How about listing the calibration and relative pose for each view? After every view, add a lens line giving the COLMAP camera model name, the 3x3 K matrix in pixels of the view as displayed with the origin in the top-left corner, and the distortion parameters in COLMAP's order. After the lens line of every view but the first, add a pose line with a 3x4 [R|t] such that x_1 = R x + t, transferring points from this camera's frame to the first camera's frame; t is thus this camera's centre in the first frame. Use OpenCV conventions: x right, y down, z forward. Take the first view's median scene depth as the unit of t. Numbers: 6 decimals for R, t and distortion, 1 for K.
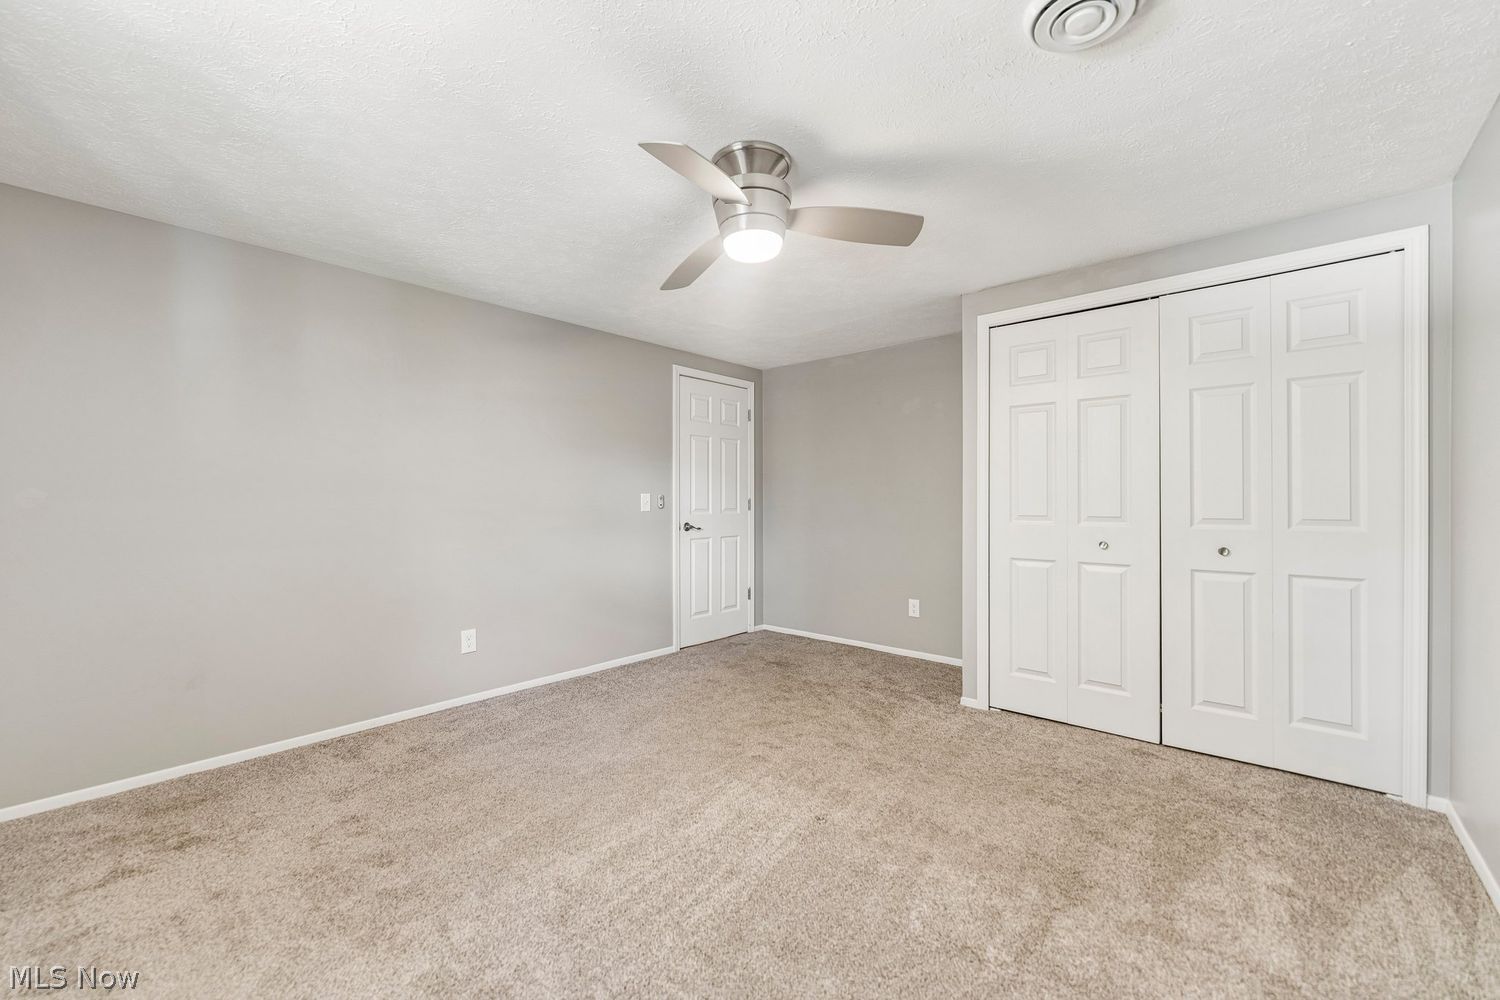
lens RADIAL K [[575.3, 0, 749.2], [0, 575.3, 500.5], [0, 0, 1]] dist [-0.000026, -0.000127]
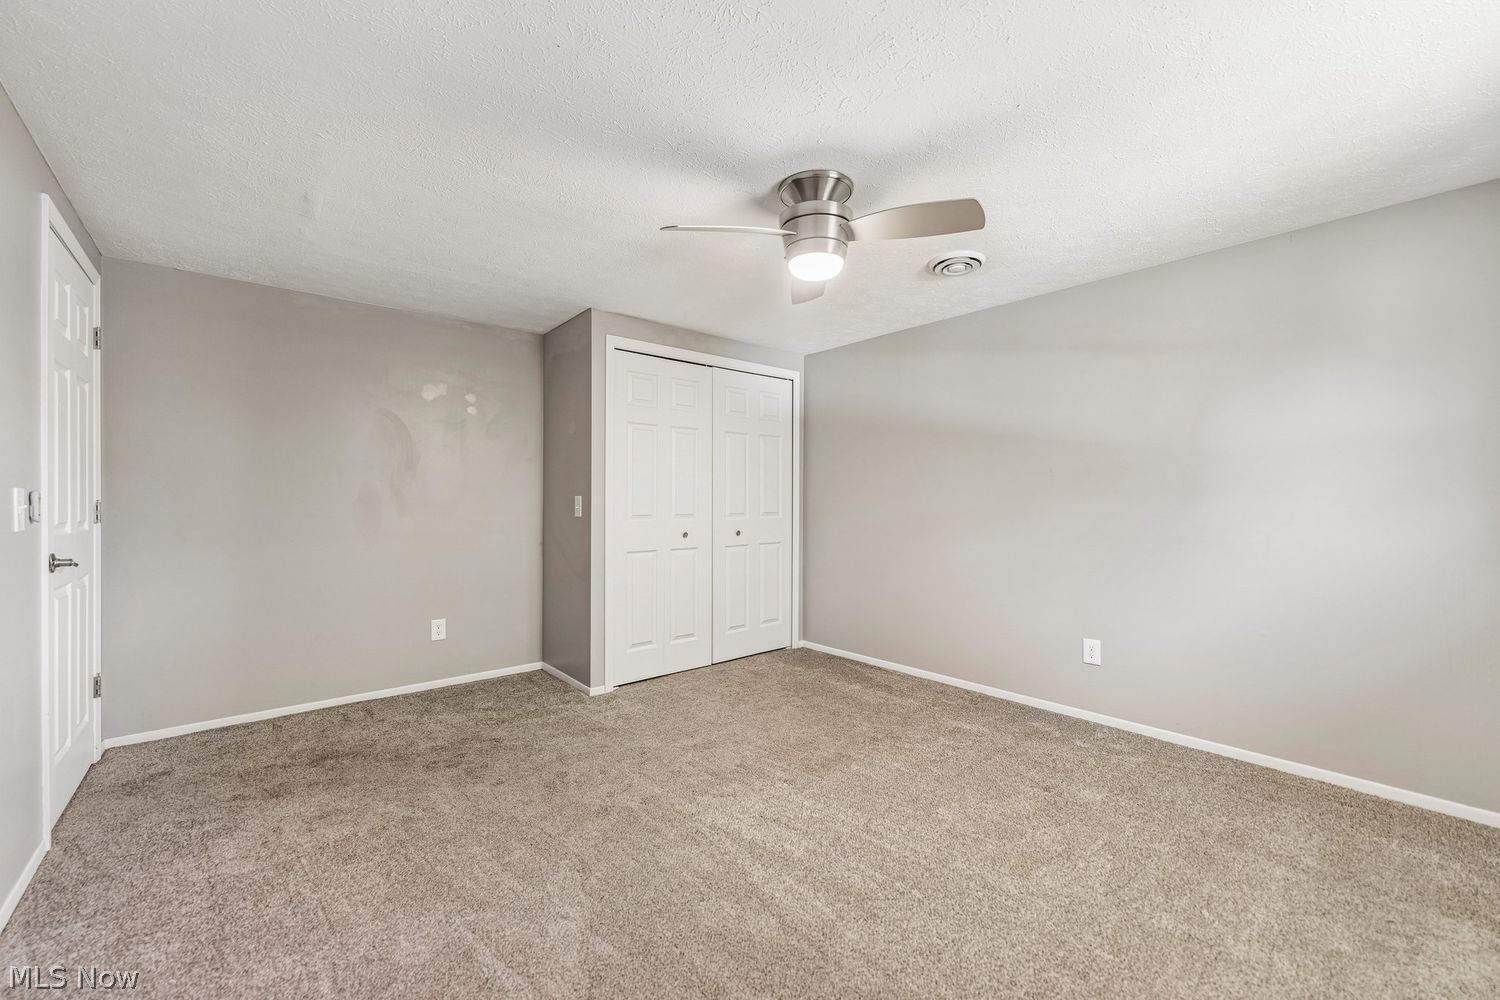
lens RADIAL K [[575.3, 0, 749.2], [0, 575.3, 500.5], [0, 0, 1]] dist [-0.000026, -0.000127]
pose [[0.178491, -0.002135, 0.983939, -0.650562], [-0.001874, 0.999995, 0.002510, -0.008302], [-0.983940, -0.002291, 0.178486, 0.552225]]
